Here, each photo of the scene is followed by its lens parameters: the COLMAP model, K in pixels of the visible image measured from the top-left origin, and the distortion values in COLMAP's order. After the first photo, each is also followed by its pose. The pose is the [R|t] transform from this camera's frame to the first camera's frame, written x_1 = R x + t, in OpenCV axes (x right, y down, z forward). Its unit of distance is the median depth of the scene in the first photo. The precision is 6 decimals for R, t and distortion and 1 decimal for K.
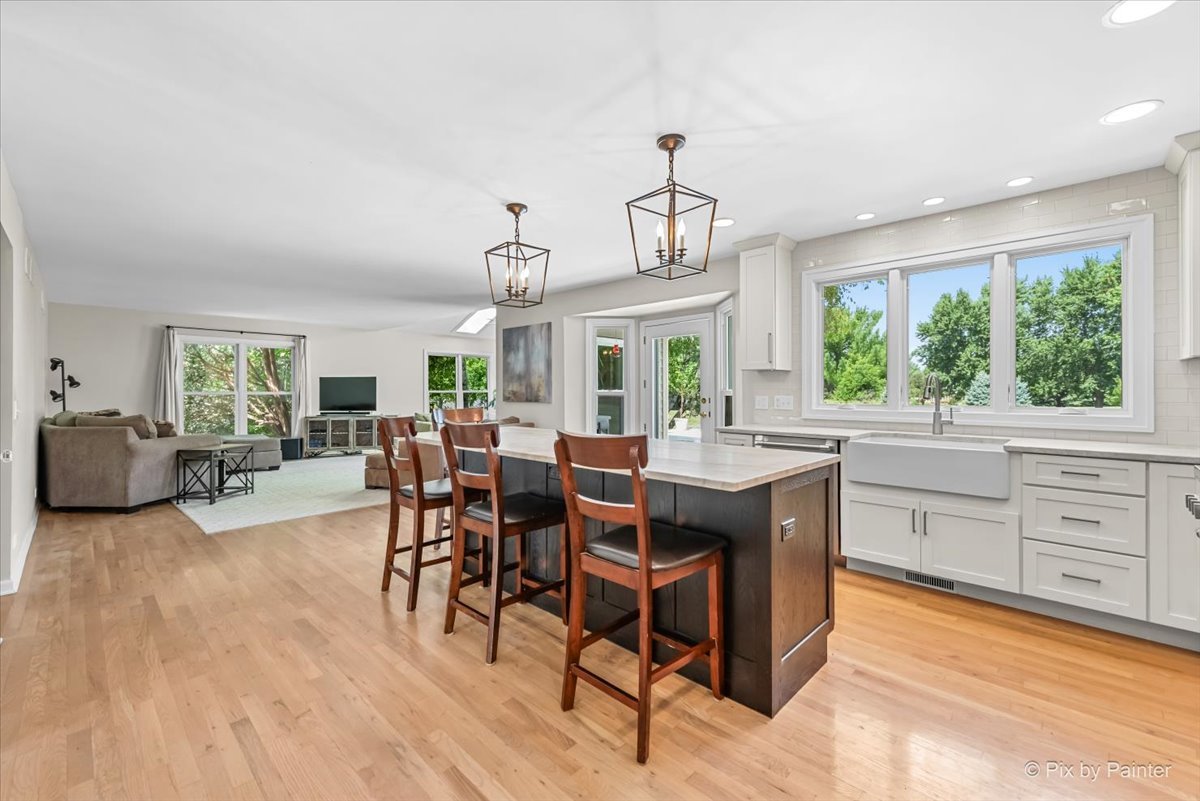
lens RADIAL K [[505.2, 0, 602.6], [0, 505.2, 387.4], [0, 0, 1]] dist [0.001303, 0.000213]
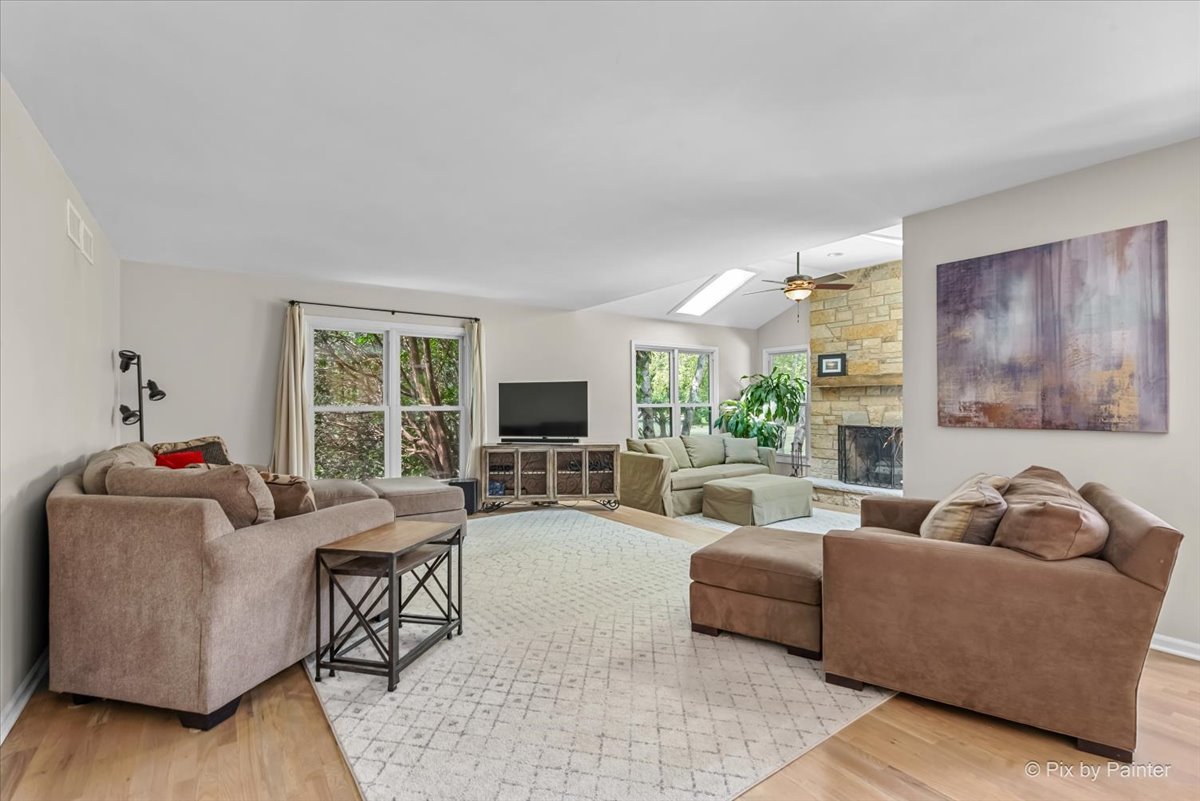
lens RADIAL K [[553.9, 0, 597.6], [0, 553.9, 401.8], [0, 0, 1]] dist [-0.001511, -0.000279]
pose [[0.979691, -0.004700, -0.200457, -0.419735], [0.005036, 0.999987, 0.001163, 0.004059], [0.200449, -0.002149, 0.979702, 0.482664]]
